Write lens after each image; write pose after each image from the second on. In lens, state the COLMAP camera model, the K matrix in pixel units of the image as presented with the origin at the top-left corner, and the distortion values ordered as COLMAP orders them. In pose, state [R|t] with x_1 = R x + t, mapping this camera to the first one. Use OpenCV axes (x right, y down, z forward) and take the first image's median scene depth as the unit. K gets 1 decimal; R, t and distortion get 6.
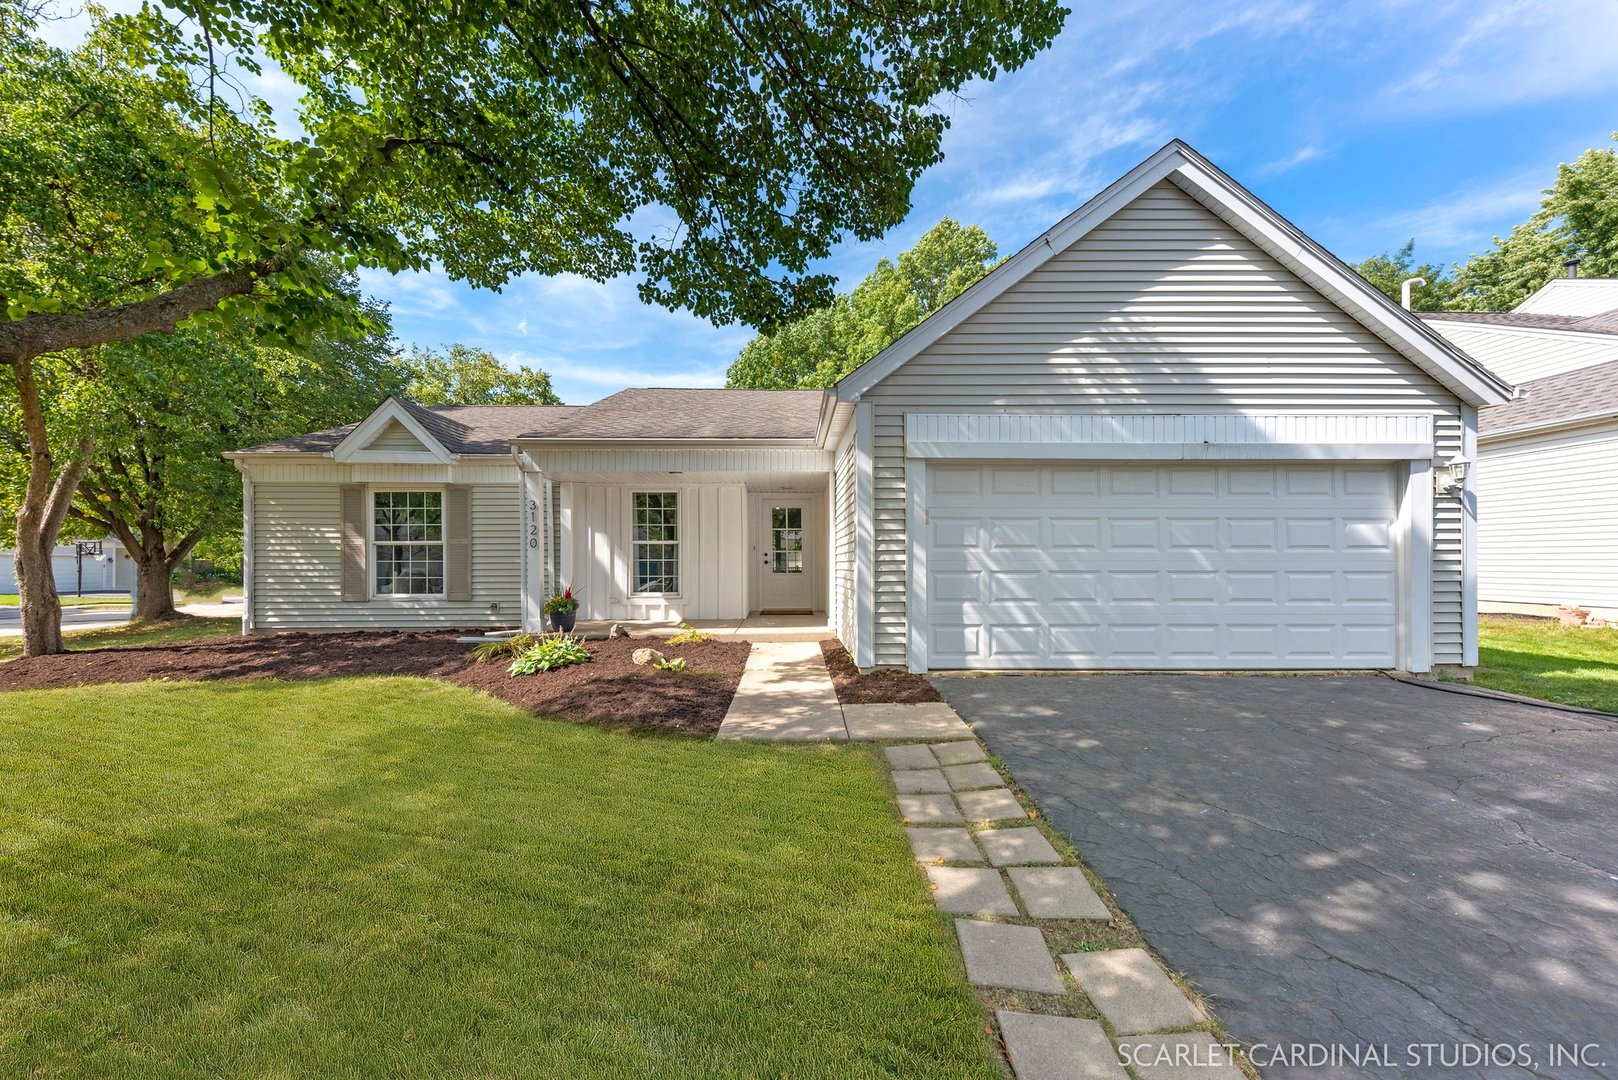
lens RADIAL K [[556.7, 0, 798.3], [0, 556.7, 554.1], [0, 0, 1]] dist [-0.002223, -0.000256]
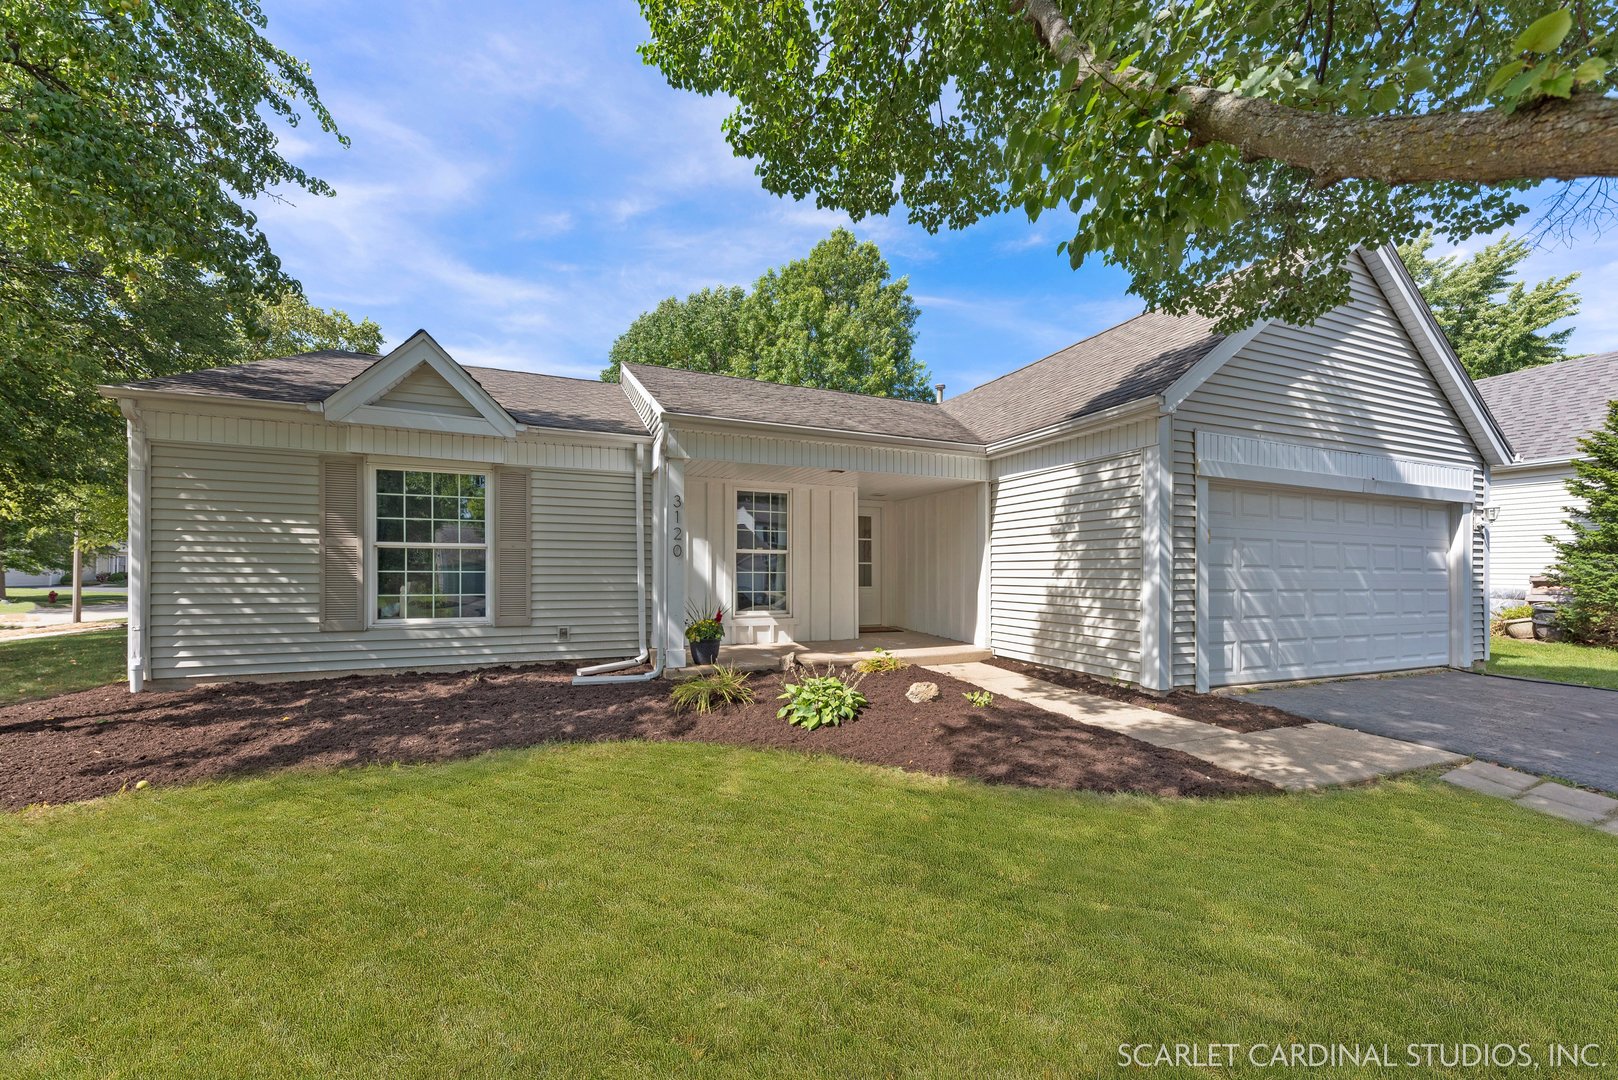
lens RADIAL K [[556.7, 0, 815.7], [0, 556.7, 571.4], [0, 0, 1]] dist [-0.002223, -0.000256]
pose [[0.943788, 0.009171, 0.330424, -0.746336], [-0.014573, 0.999798, 0.013876, -0.006744], [-0.330230, -0.017911, 0.943730, 0.283028]]
